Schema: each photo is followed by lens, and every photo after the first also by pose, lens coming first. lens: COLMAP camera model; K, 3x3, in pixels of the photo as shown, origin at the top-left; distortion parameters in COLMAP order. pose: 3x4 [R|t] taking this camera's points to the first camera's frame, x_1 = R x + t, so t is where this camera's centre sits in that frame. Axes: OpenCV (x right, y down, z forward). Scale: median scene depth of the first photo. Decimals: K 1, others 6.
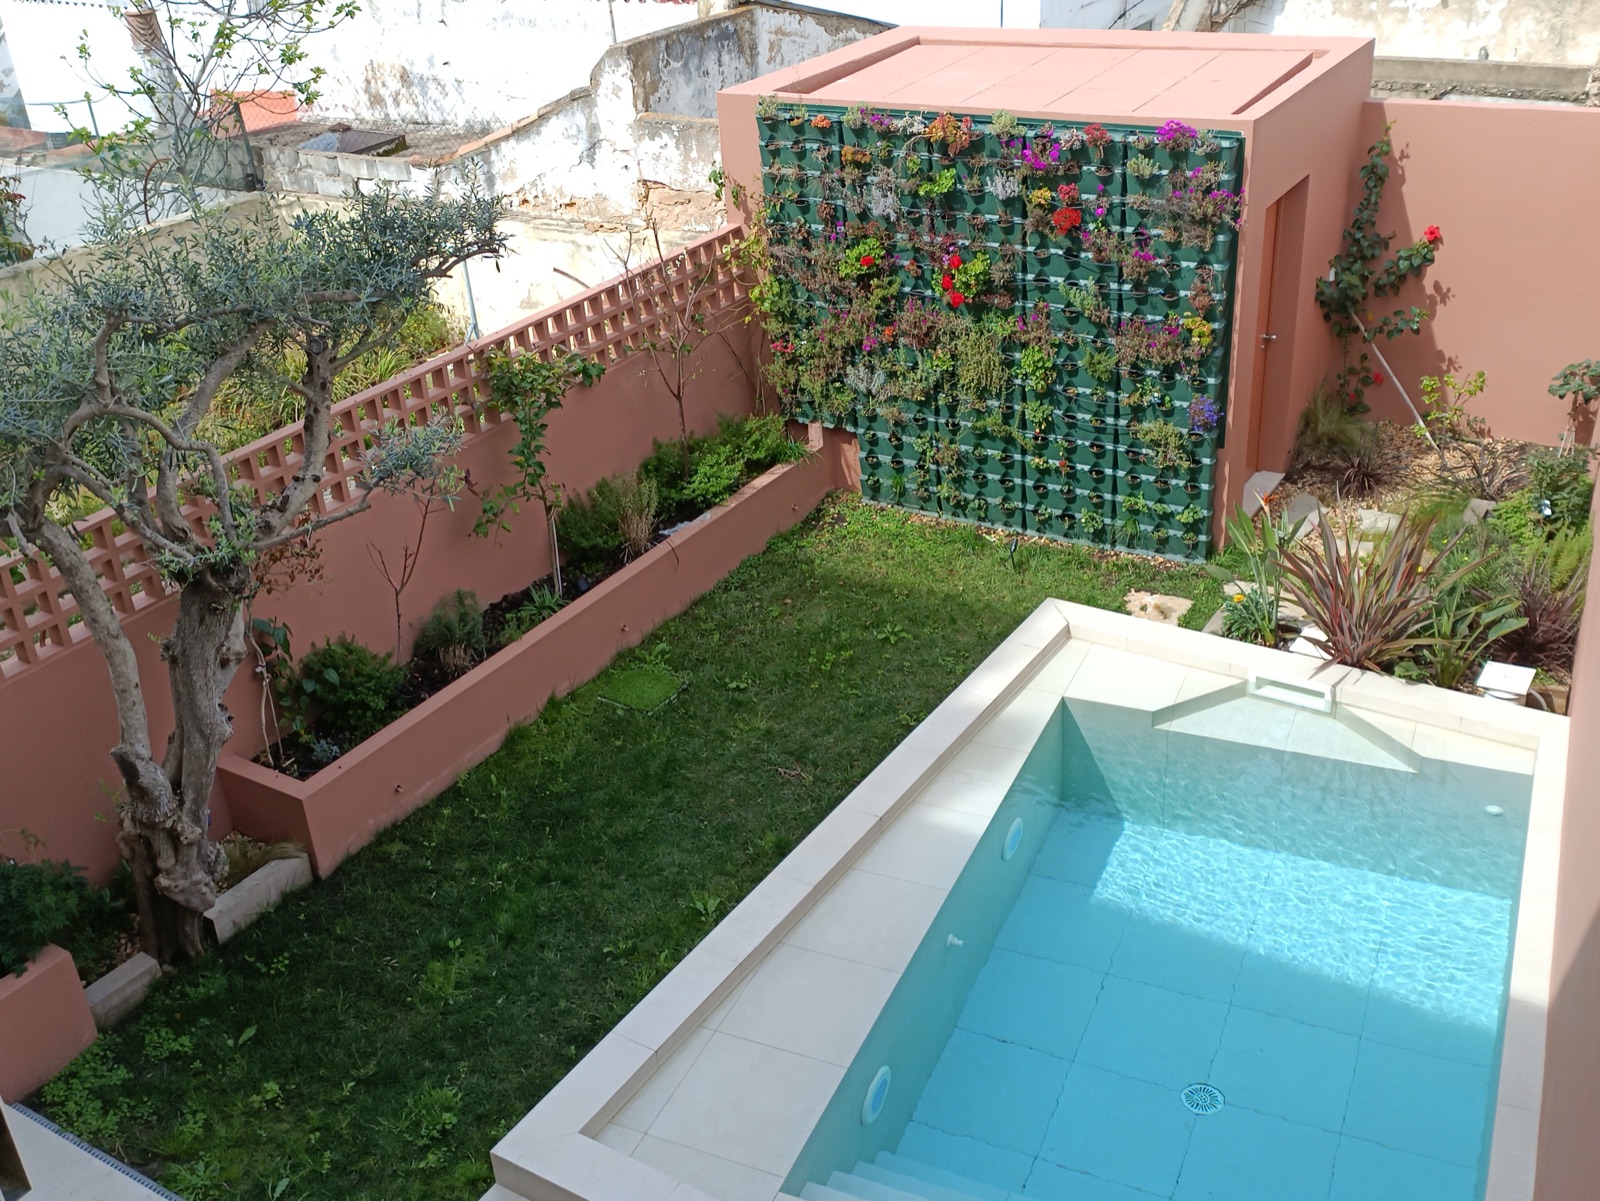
lens RADIAL K [[1597.0, 0, 817.2], [0, 1597.0, 589.2], [0, 0, 1]] dist [0.034200, 0.000000]
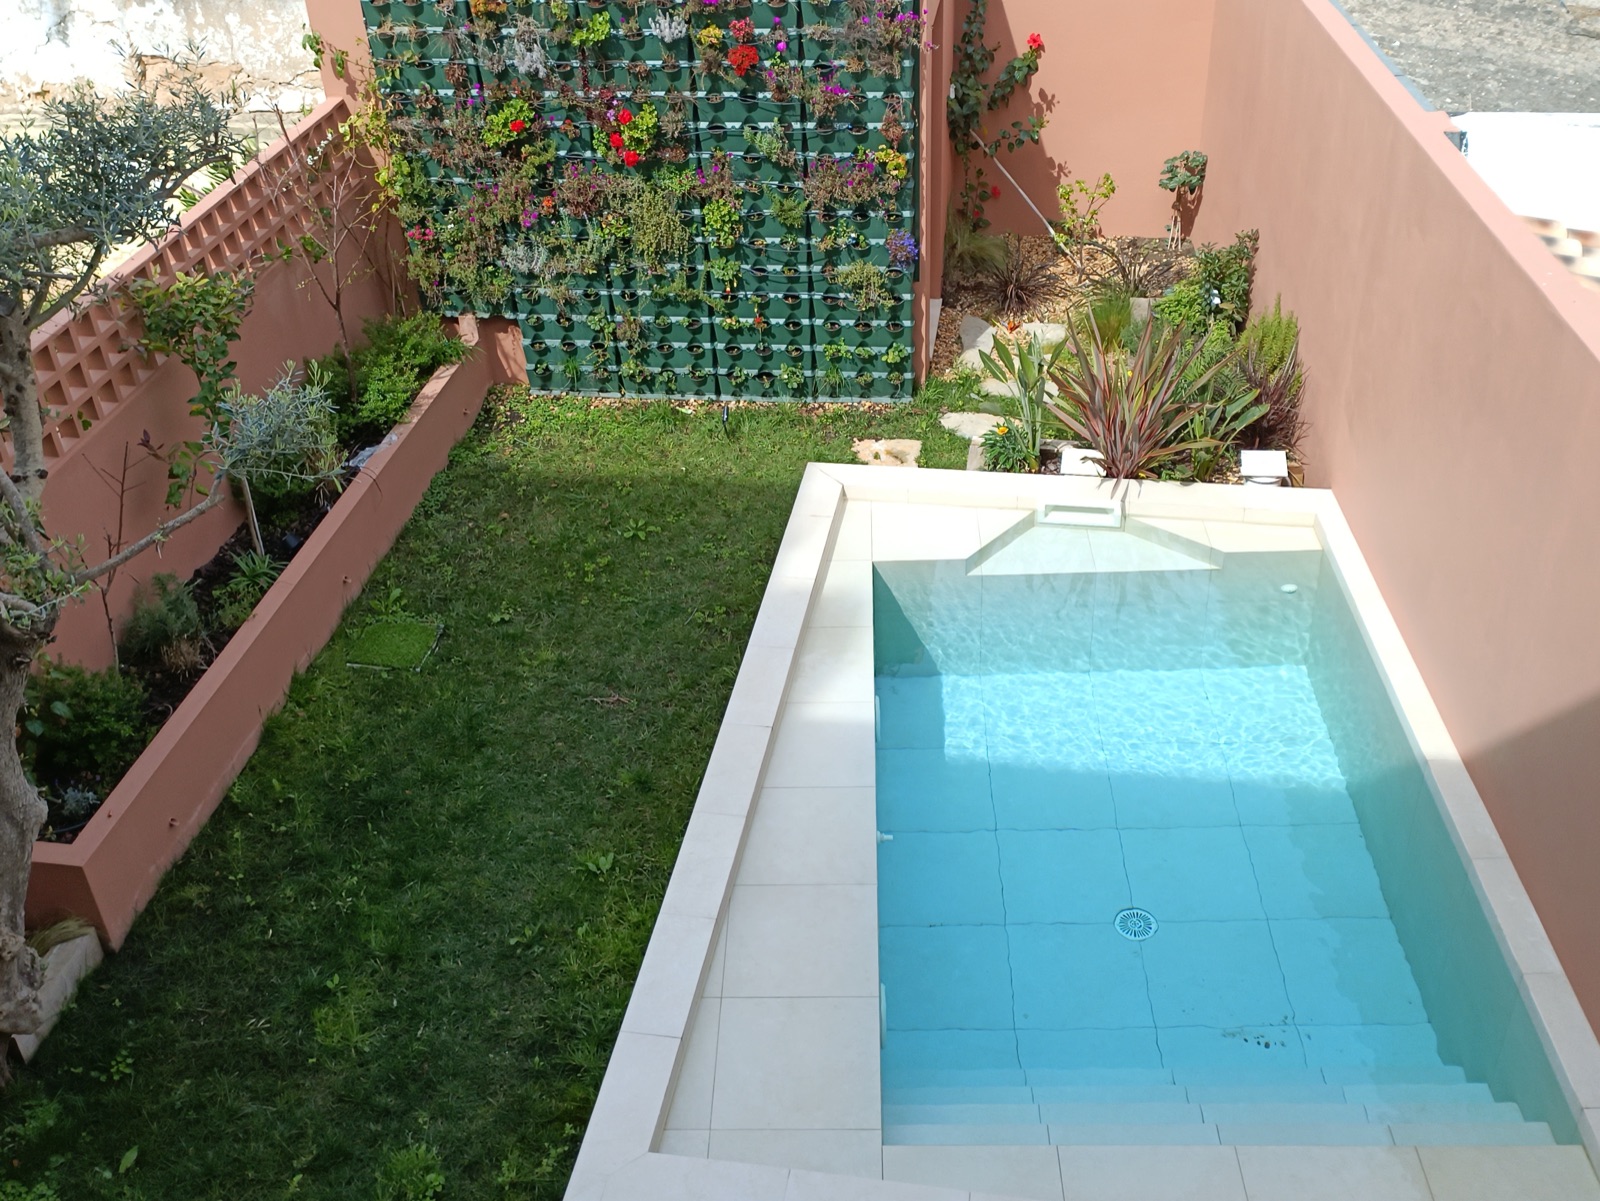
lens RADIAL K [[1597.0, 0, 802.5], [0, 1597.0, 592.0], [0, 0, 1]] dist [0.034200, 0.000000]
pose [[0.925112, -0.198765, 0.323512, -0.168904], [0.167323, 0.978254, 0.122563, -0.033788], [-0.340839, -0.059254, 0.938253, 0.089257]]
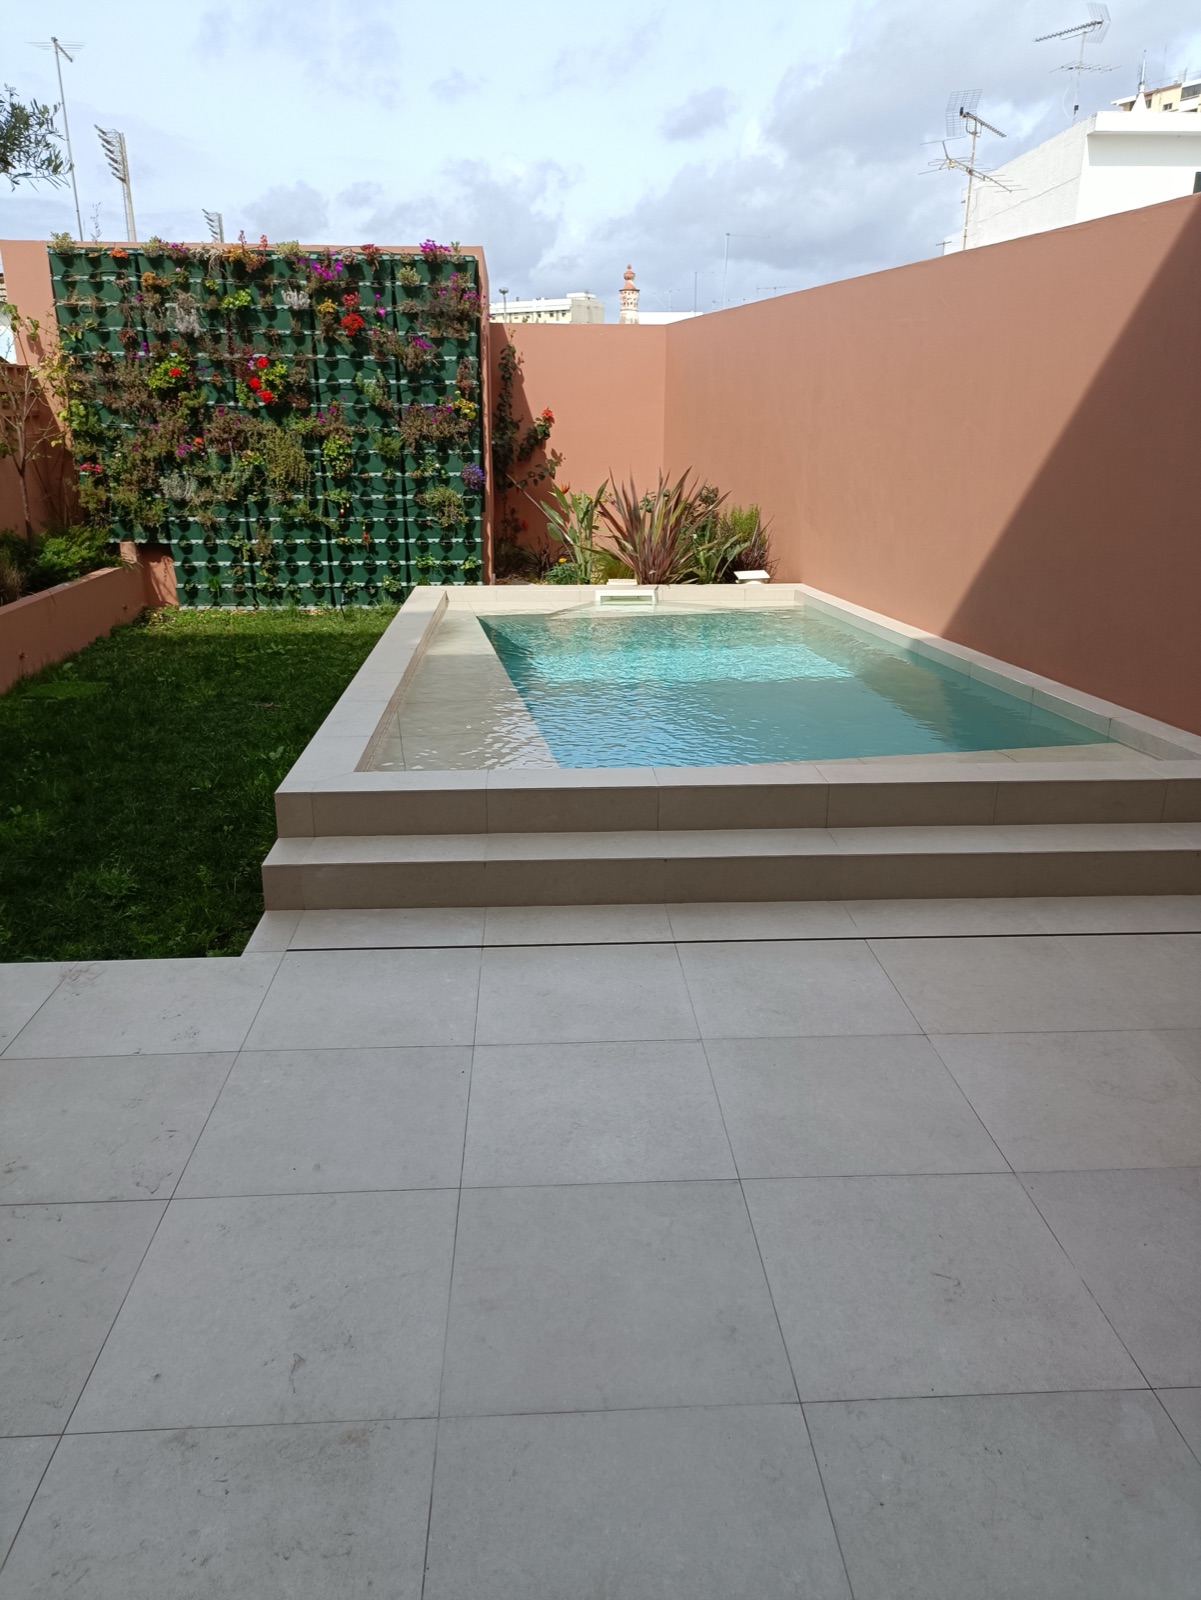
lens RADIAL K [[1138.8, 0, 605.2], [0, 1138.8, 784.5], [0, 0, 1]] dist [0.041123, -0.051491]
pose [[0.815672, -0.129352, 0.563868, -0.234205], [0.226566, 0.968252, -0.105624, 0.257818], [-0.532304, 0.213907, 0.819083, 0.210413]]
